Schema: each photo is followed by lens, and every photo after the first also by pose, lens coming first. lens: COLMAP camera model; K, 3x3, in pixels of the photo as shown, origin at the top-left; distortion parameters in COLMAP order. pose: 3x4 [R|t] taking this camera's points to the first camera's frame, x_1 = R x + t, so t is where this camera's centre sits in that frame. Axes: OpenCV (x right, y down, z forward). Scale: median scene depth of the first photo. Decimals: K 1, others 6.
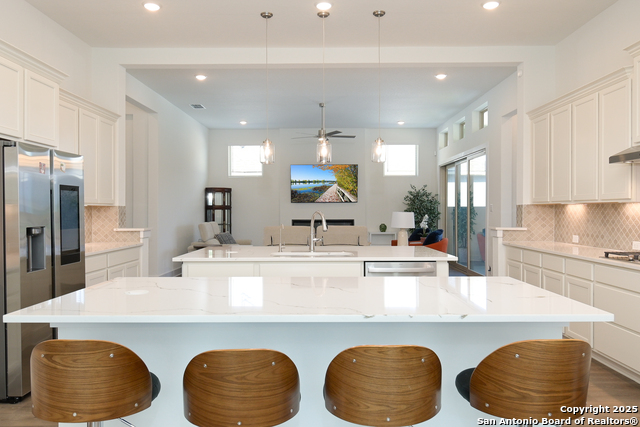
lens RADIAL K [[502.5, 0, 319.8], [0, 502.5, 213.6], [0, 0, 1]] dist [0.012978, 0.002390]
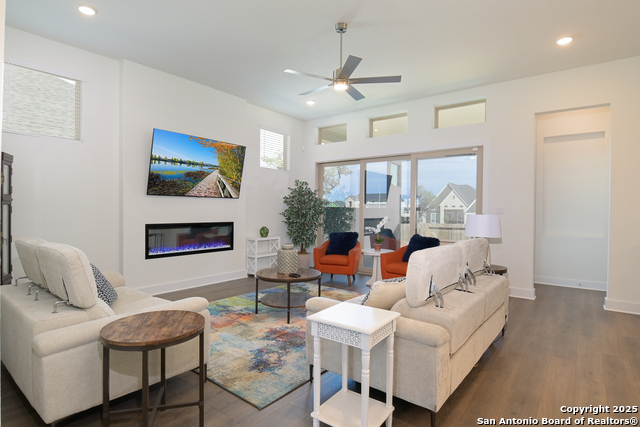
lens RADIAL K [[337.7, 0, 322.2], [0, 337.7, 211.9], [0, 0, 1]] dist [0.001640, -0.004407]
pose [[0.607538, 0.010112, 0.794227, -0.243013], [-0.009438, 0.999940, -0.005512, -0.001668], [-0.794235, -0.004148, 0.607597, 0.609064]]
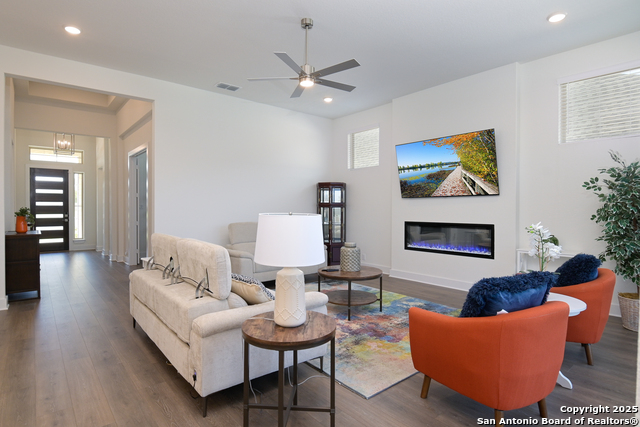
lens RADIAL K [[337.7, 0, 318.2], [0, 337.7, 213.3], [0, 0, 1]] dist [0.001640, -0.004407]
pose [[0.651211, 0.014123, -0.758765, 0.235983], [-0.010155, 0.999899, 0.009896, -0.003430], [0.758829, 0.001261, 0.651289, 0.593814]]
